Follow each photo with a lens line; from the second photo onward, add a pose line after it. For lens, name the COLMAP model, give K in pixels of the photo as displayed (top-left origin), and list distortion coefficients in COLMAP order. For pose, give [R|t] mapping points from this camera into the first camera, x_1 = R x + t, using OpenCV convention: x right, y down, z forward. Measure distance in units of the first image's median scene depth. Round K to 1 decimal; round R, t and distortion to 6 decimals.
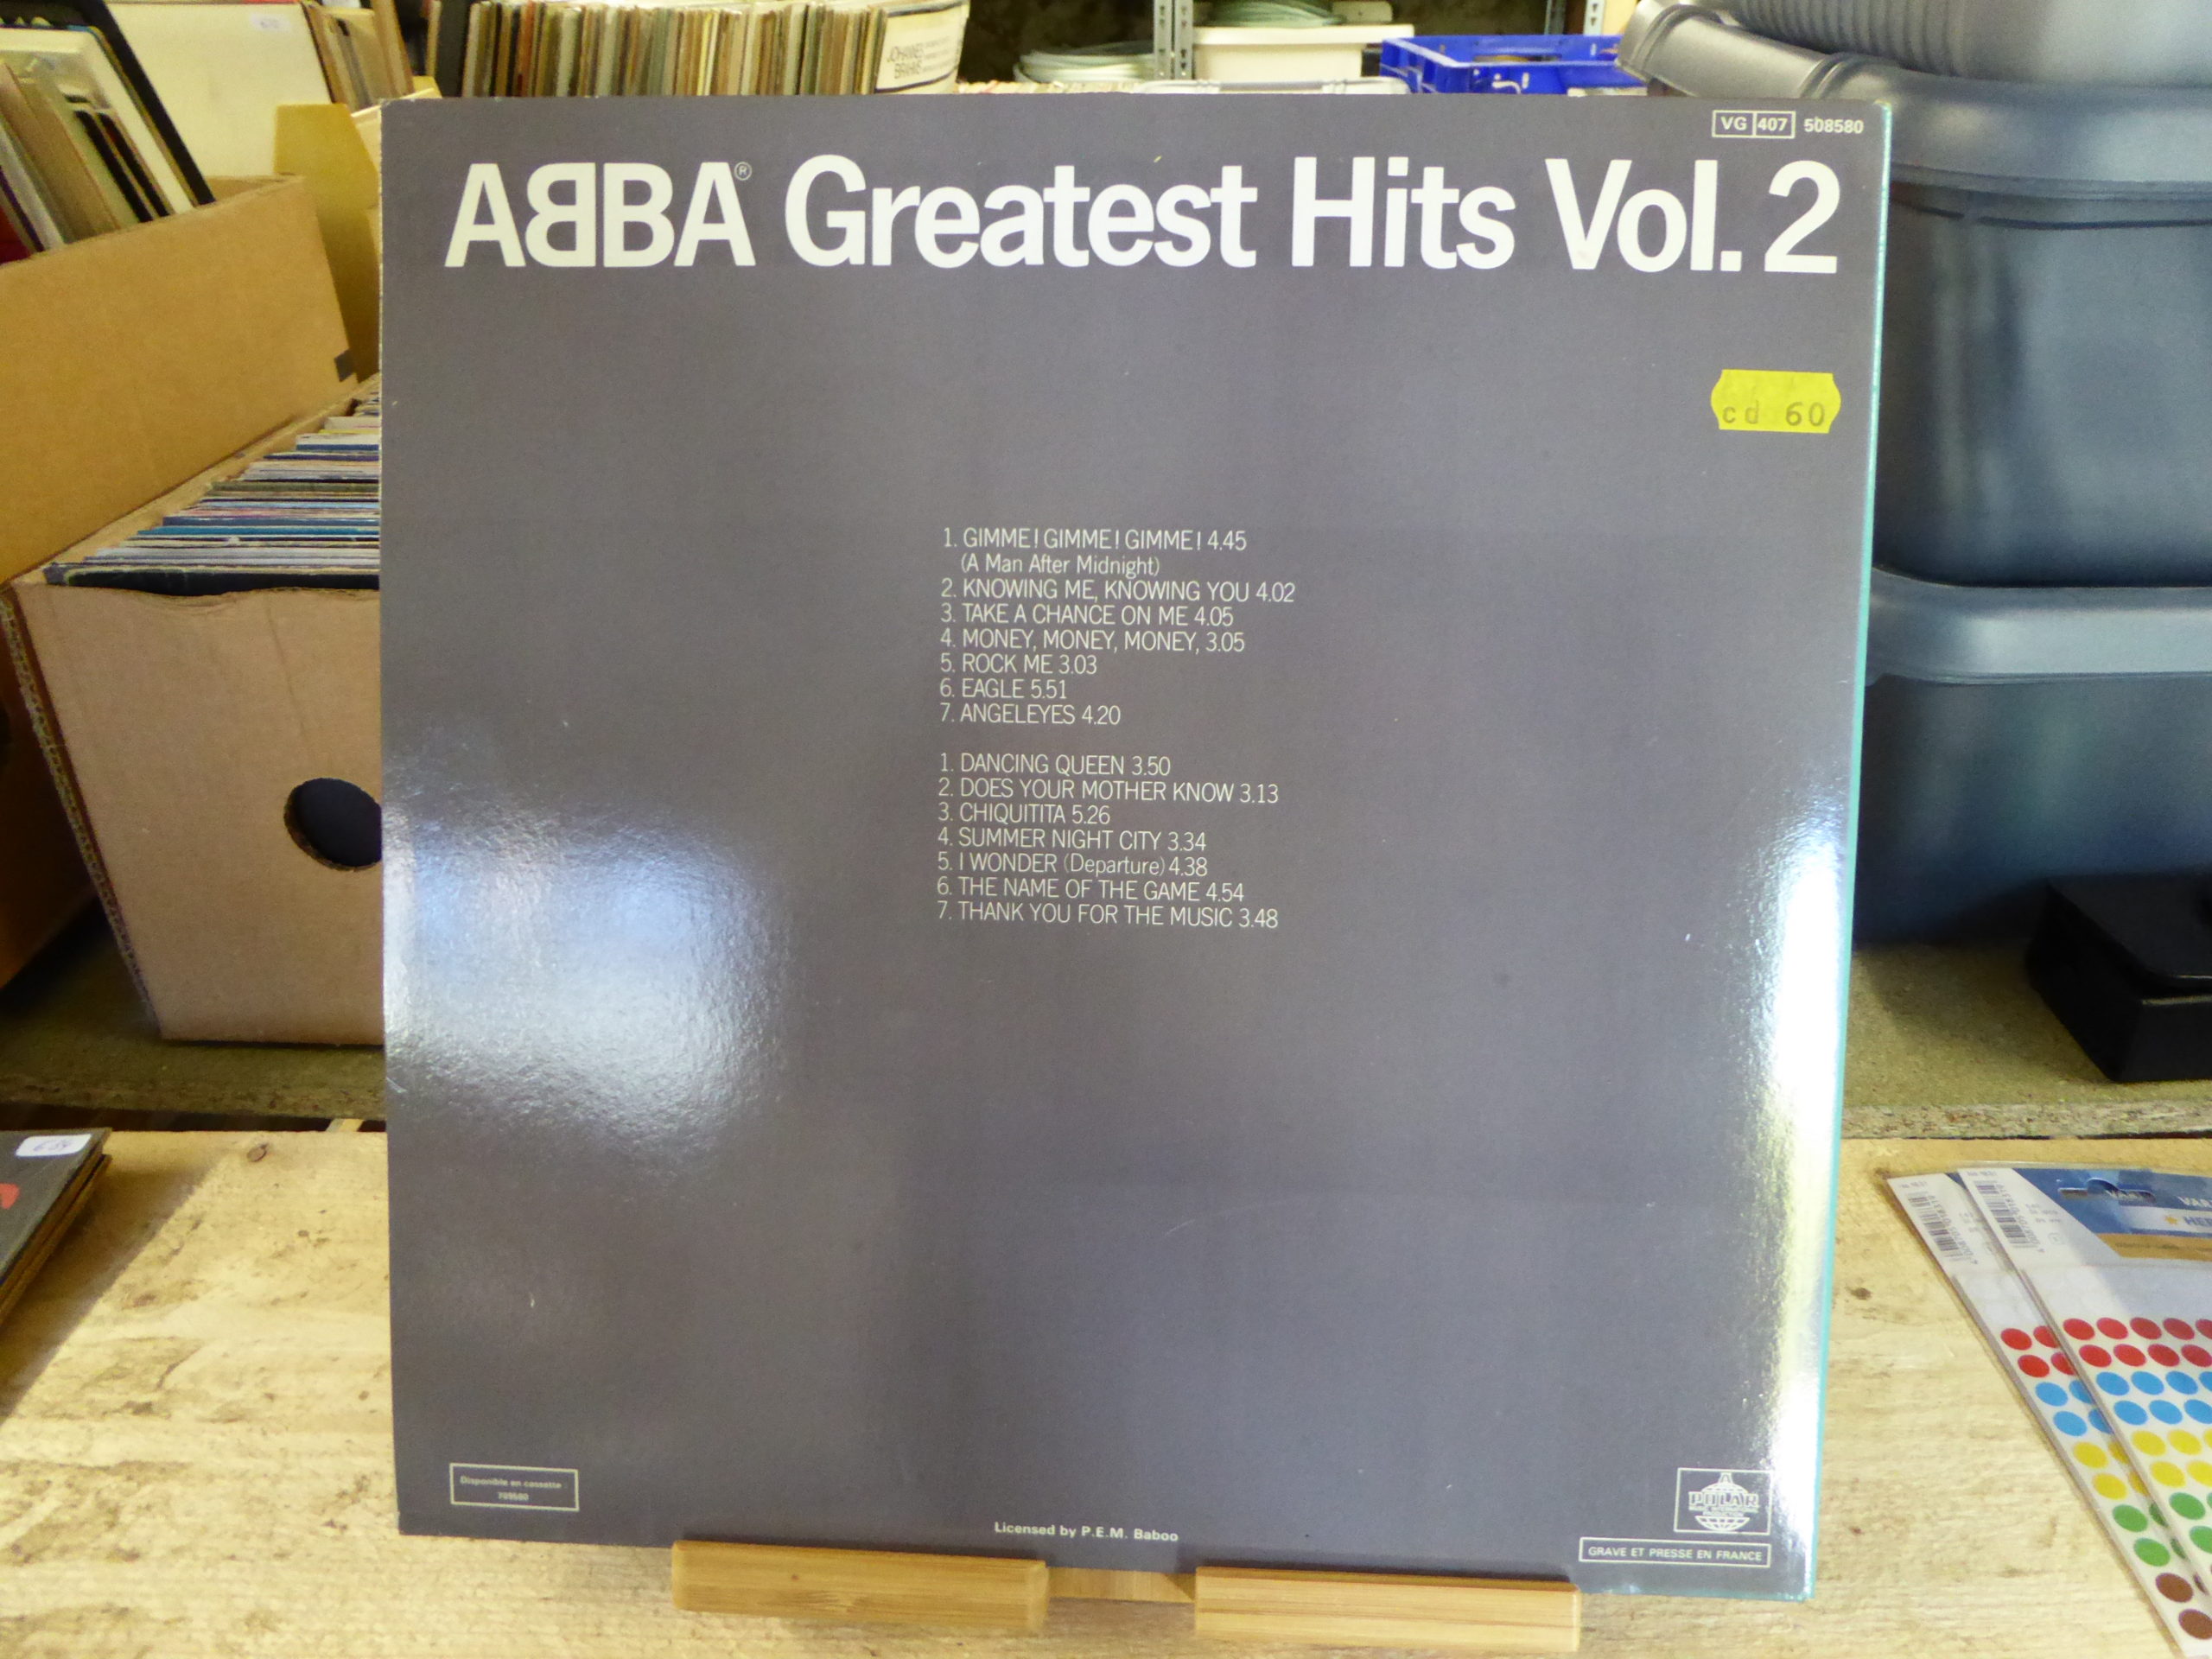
lens RADIAL K [[1617.3, 0, 1097.3], [0, 1617.3, 799.3], [0, 0, 1]] dist [-0.009177, 0.003785]
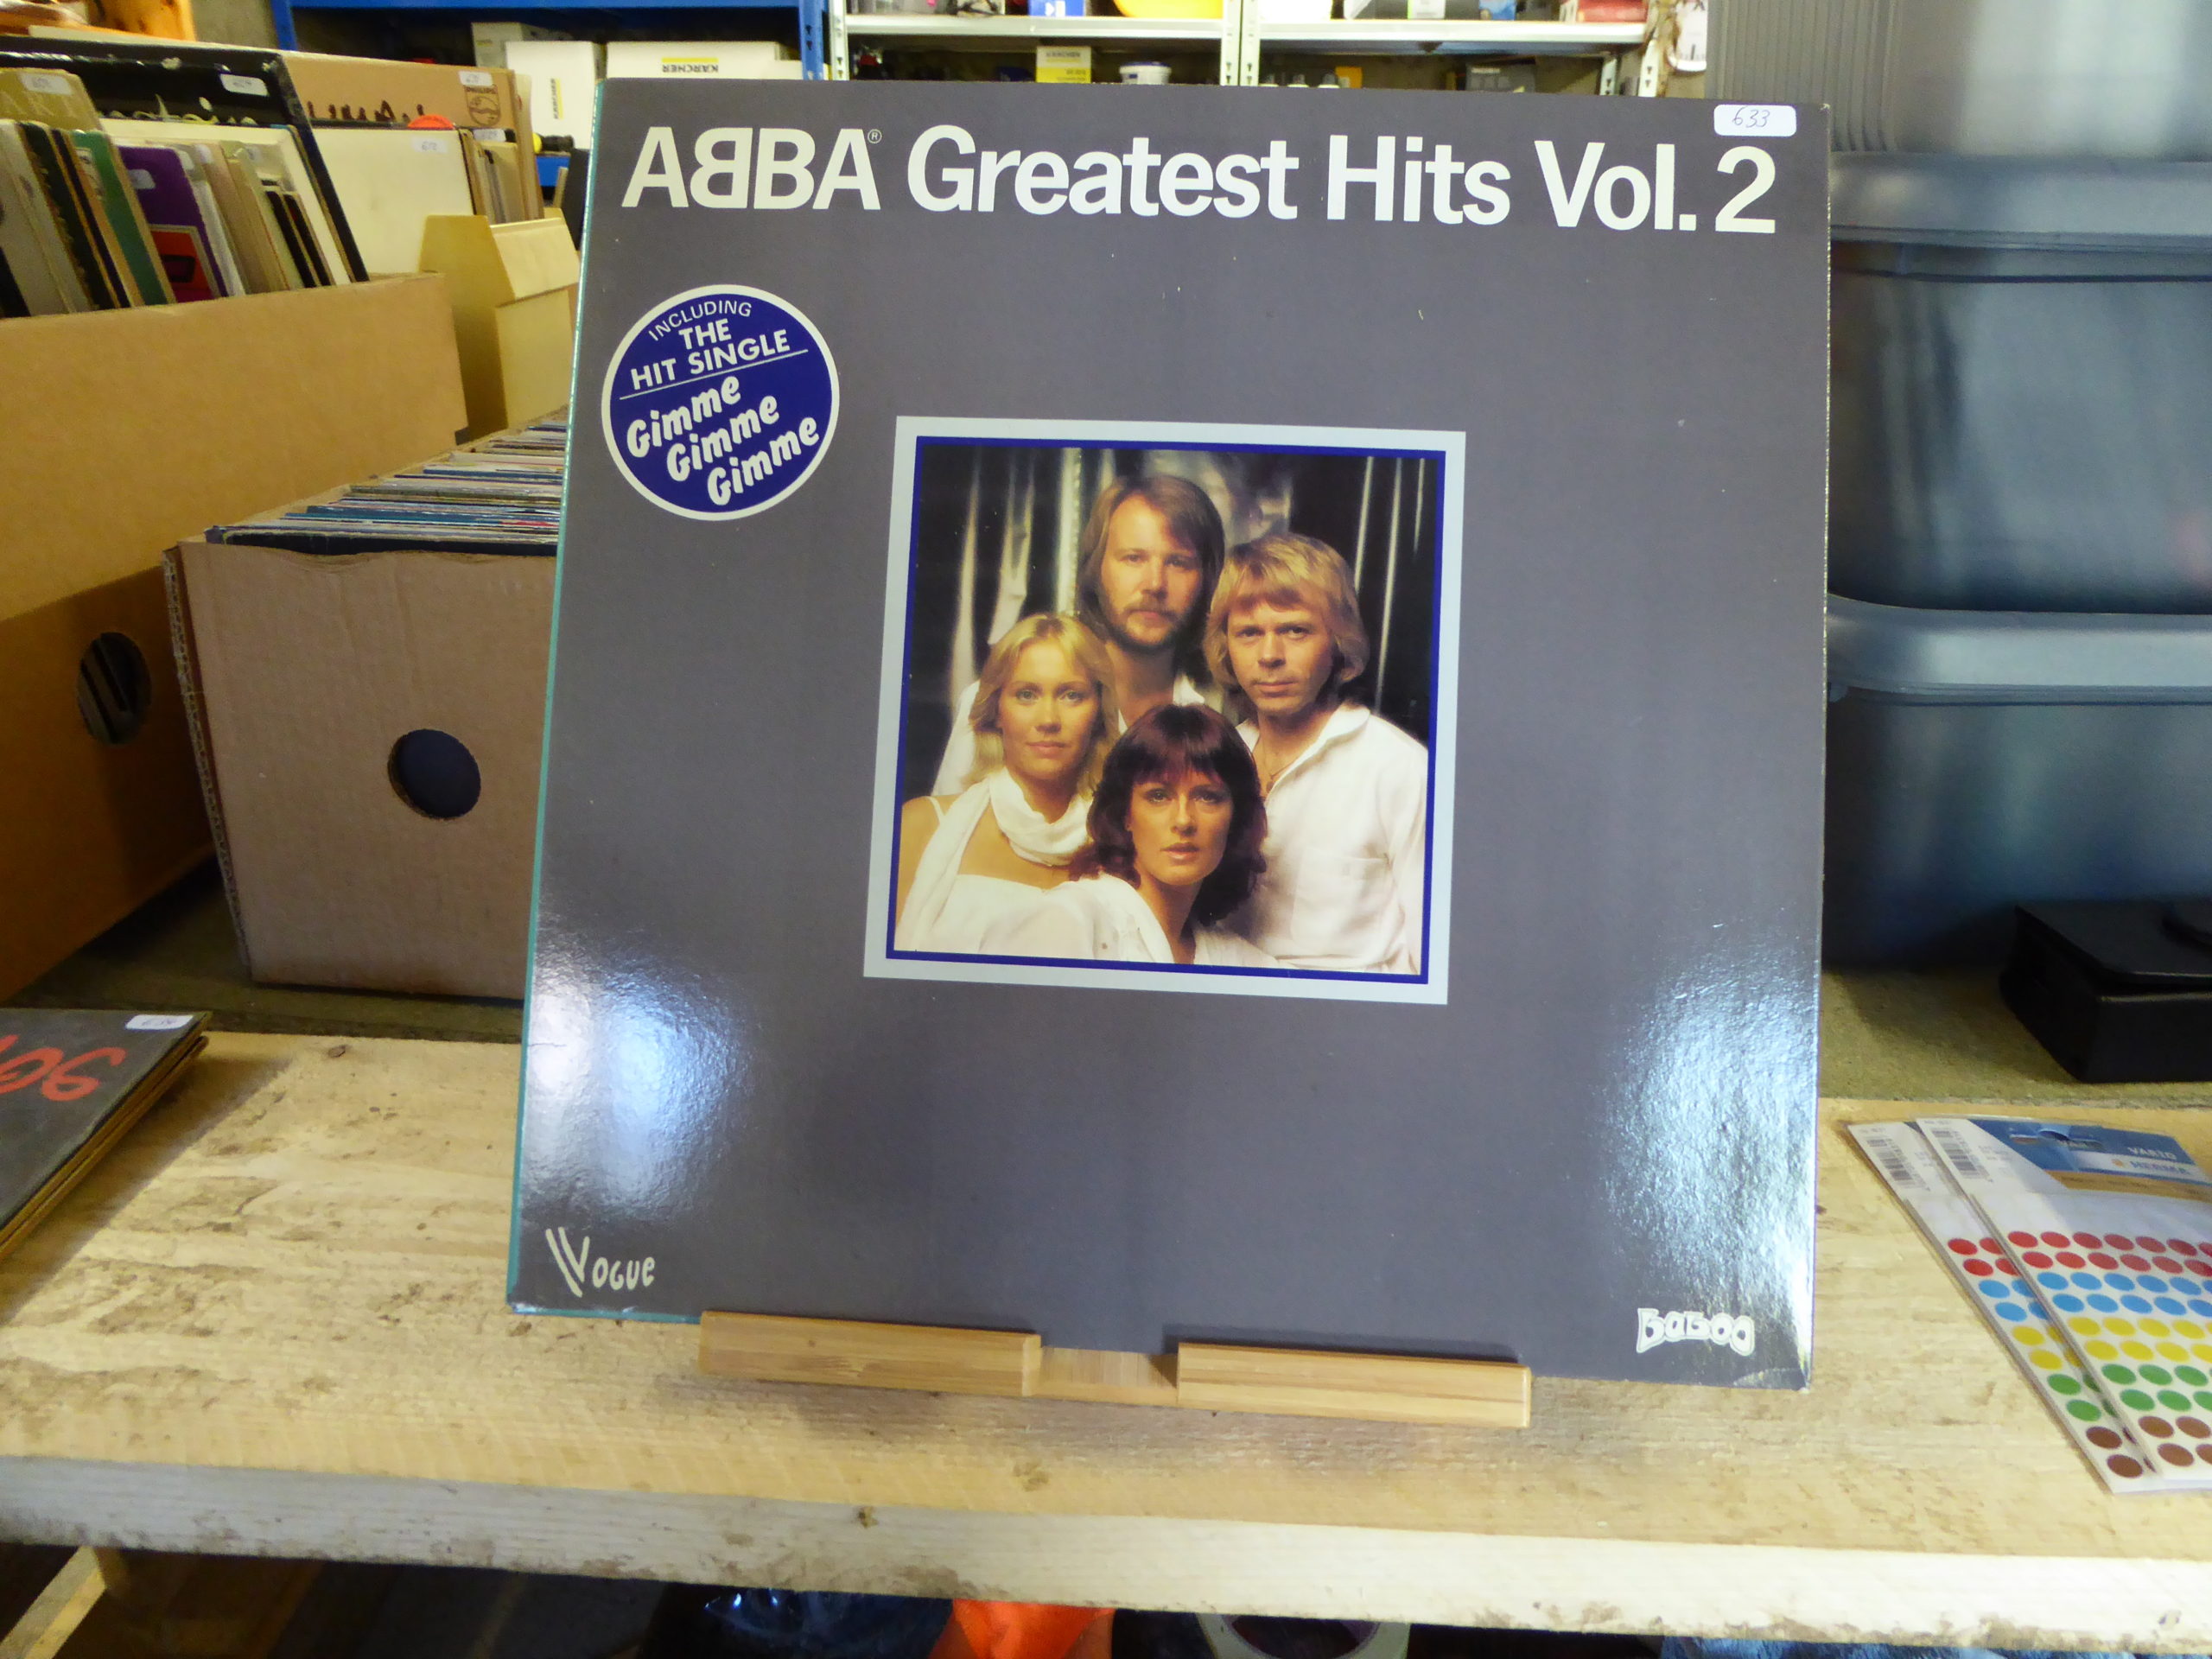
lens RADIAL K [[1614.9, 0, 1087.2], [0, 1614.9, 806.2], [0, 0, 1]] dist [-0.001369, 0.001793]
pose [[0.998680, 0.035455, -0.037164, 0.024863], [-0.040153, 0.990114, -0.134398, 0.206985], [0.032031, 0.135713, 0.990230, -0.102285]]
